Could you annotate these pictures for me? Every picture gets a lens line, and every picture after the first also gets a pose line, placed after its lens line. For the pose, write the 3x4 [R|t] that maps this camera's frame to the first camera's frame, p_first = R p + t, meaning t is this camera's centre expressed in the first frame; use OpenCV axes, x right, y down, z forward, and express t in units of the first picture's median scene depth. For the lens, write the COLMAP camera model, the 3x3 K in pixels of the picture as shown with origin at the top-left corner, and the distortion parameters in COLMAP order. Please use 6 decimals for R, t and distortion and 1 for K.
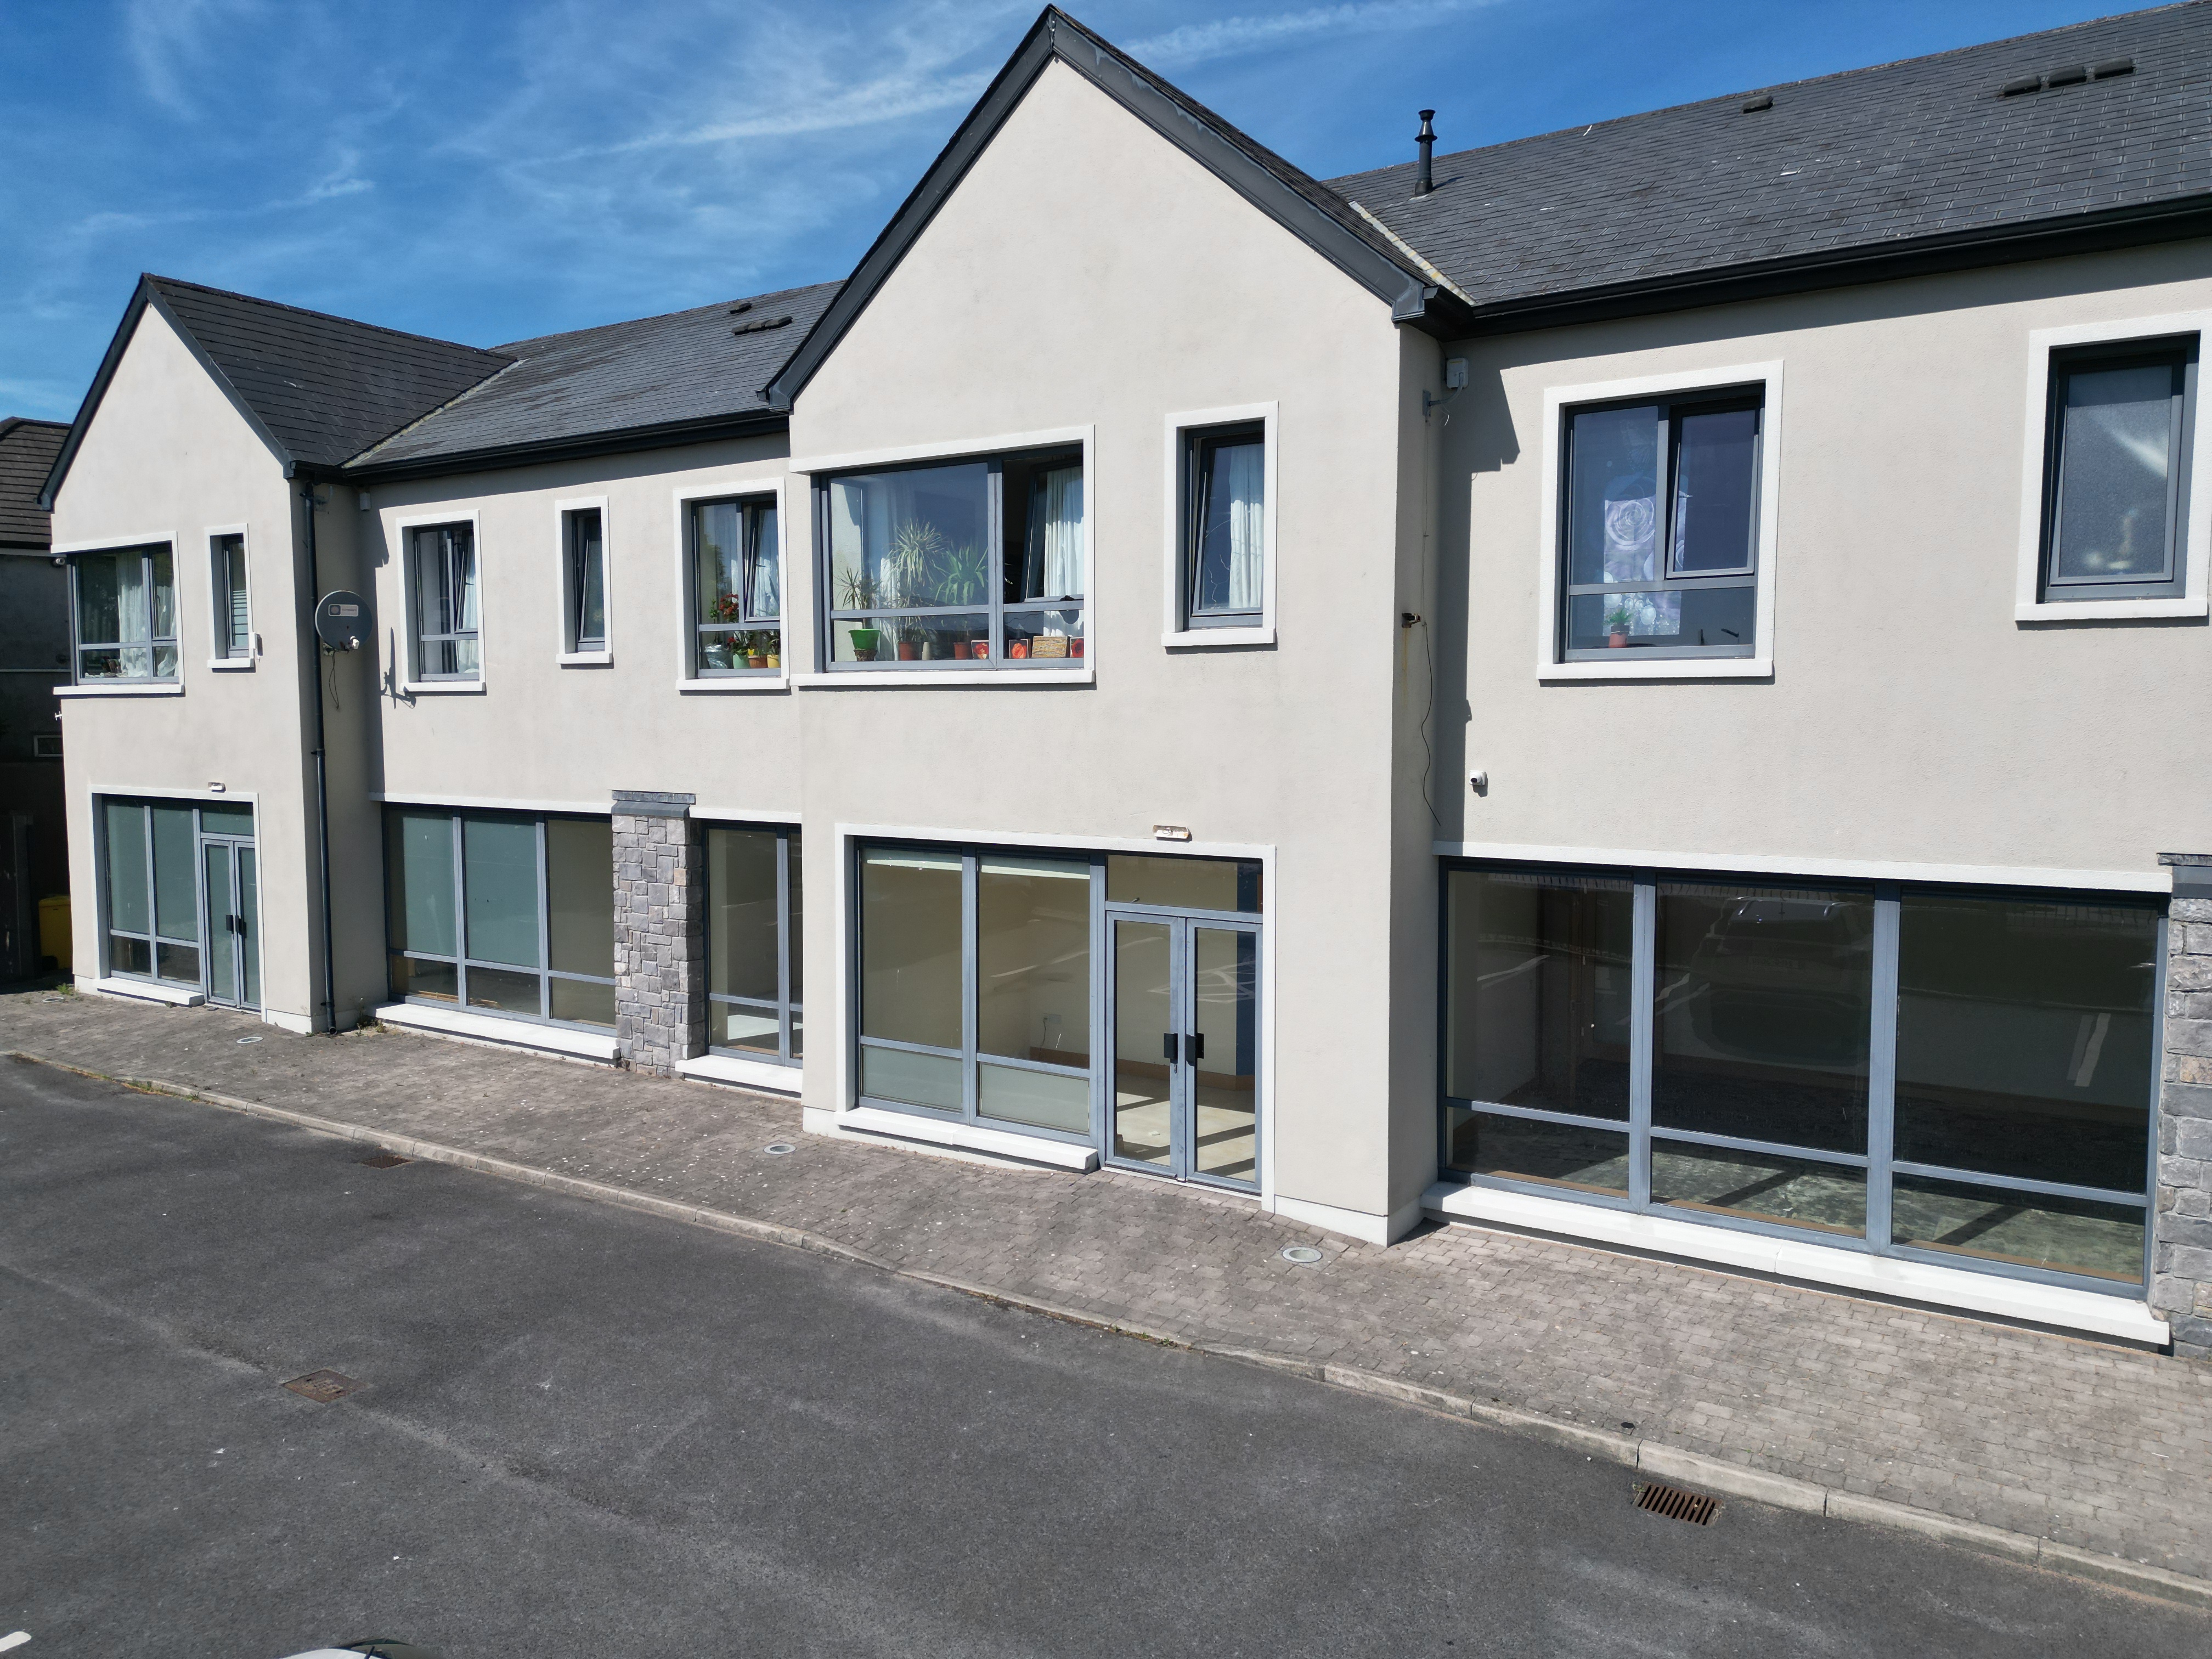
lens RADIAL K [[1549.7, 0, 1106.8], [0, 1549.7, 823.1], [0, 0, 1]] dist [0.060271, -0.050410]
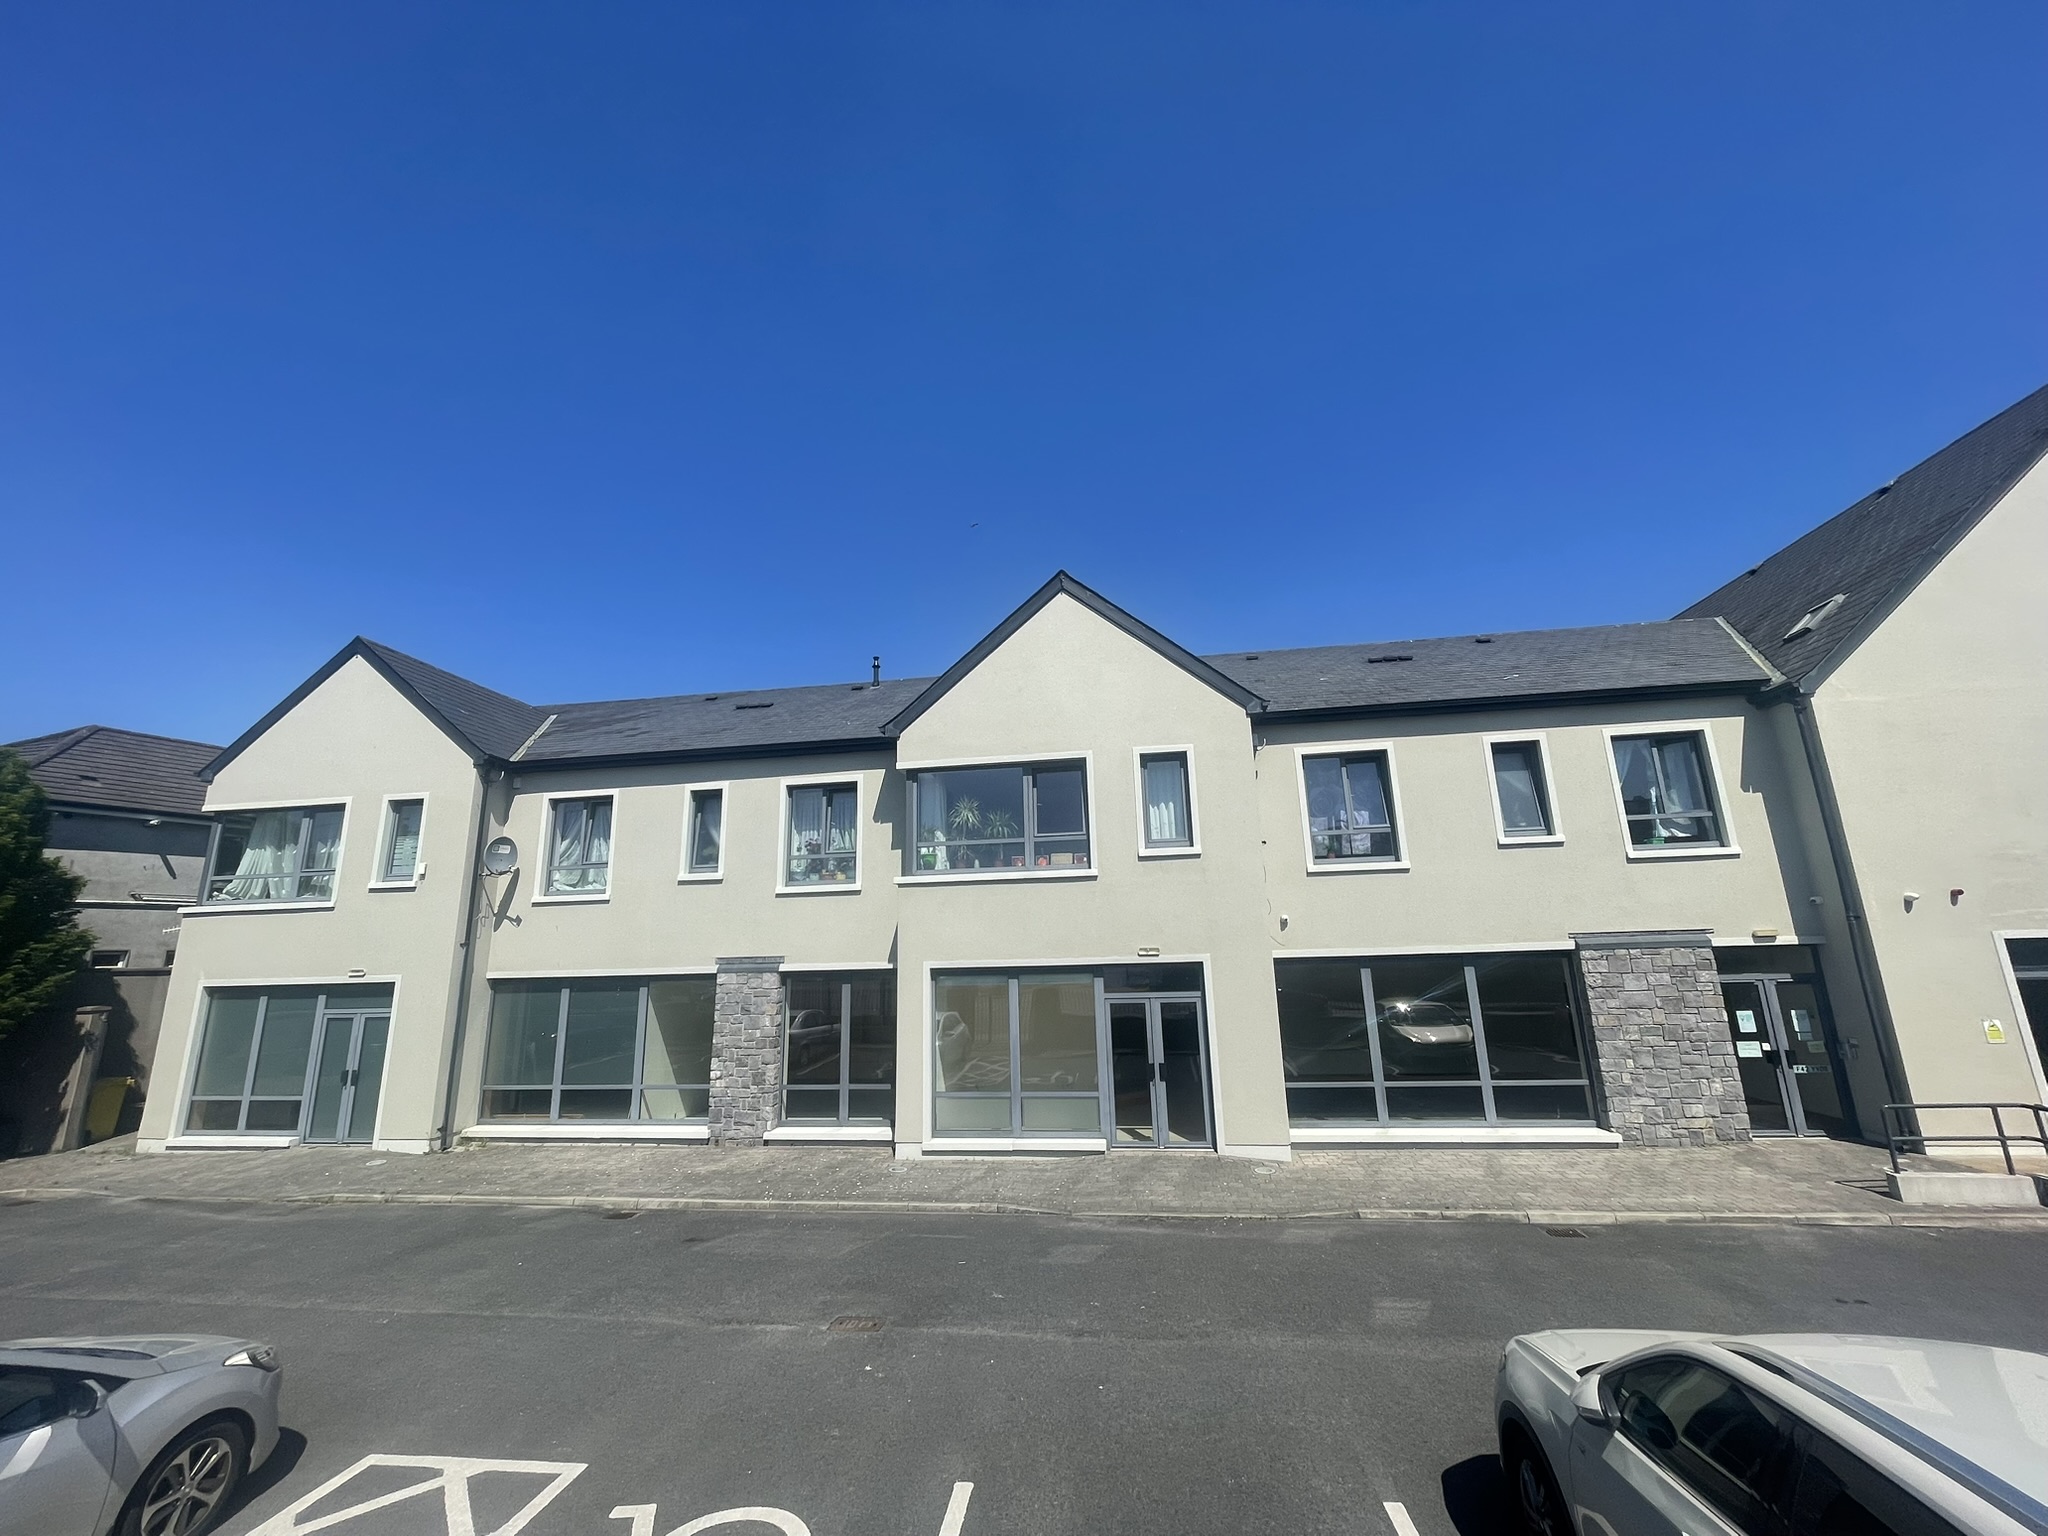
lens RADIAL K [[821.3, 0, 1023.0], [0, 821.3, 761.1], [0, 0, 1]] dist [-0.004991, 0.000767]
pose [[0.909907, 0.071606, 0.408585, -0.522290], [0.055765, 0.954931, -0.291542, 0.066622], [-0.411047, 0.288061, 0.864905, 0.098573]]
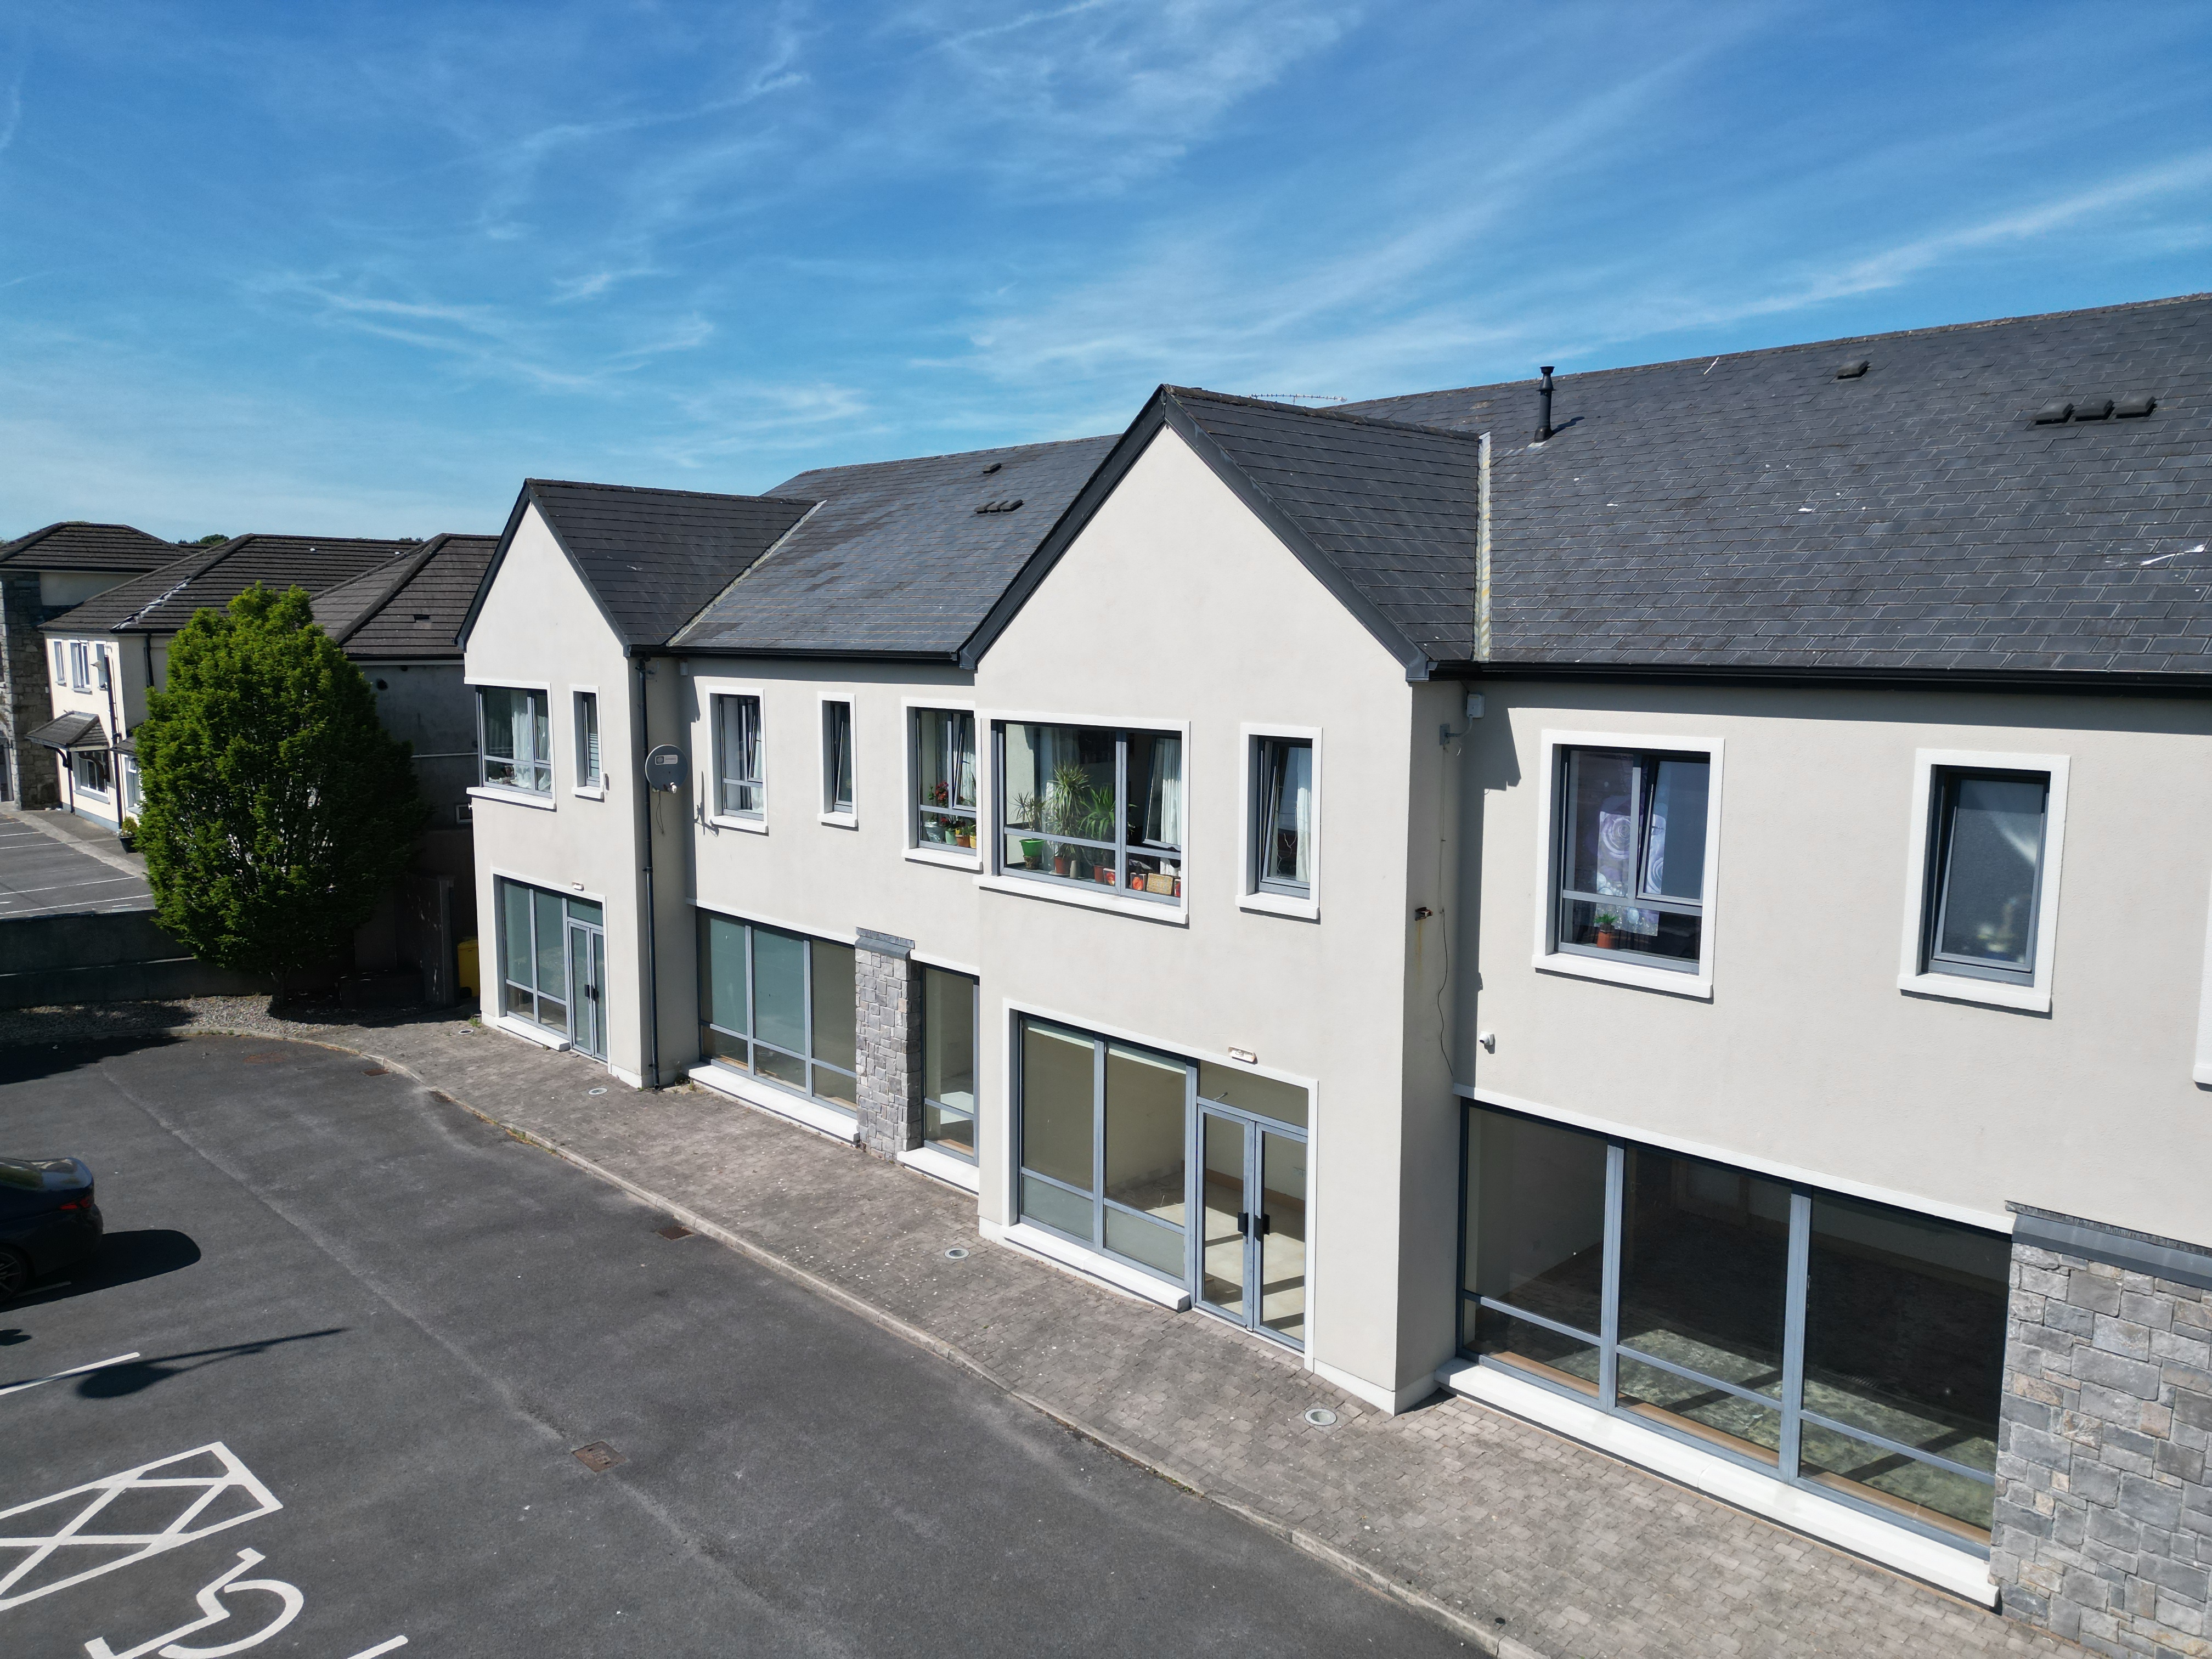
lens RADIAL K [[1549.7, 0, 1108.0], [0, 1549.7, 820.2], [0, 0, 1]] dist [0.060271, -0.050410]
pose [[0.976344, 0.031570, -0.213907, 0.188004], [-0.021106, 0.998474, 0.051030, -0.232106], [0.215192, -0.045308, 0.975520, -0.212608]]
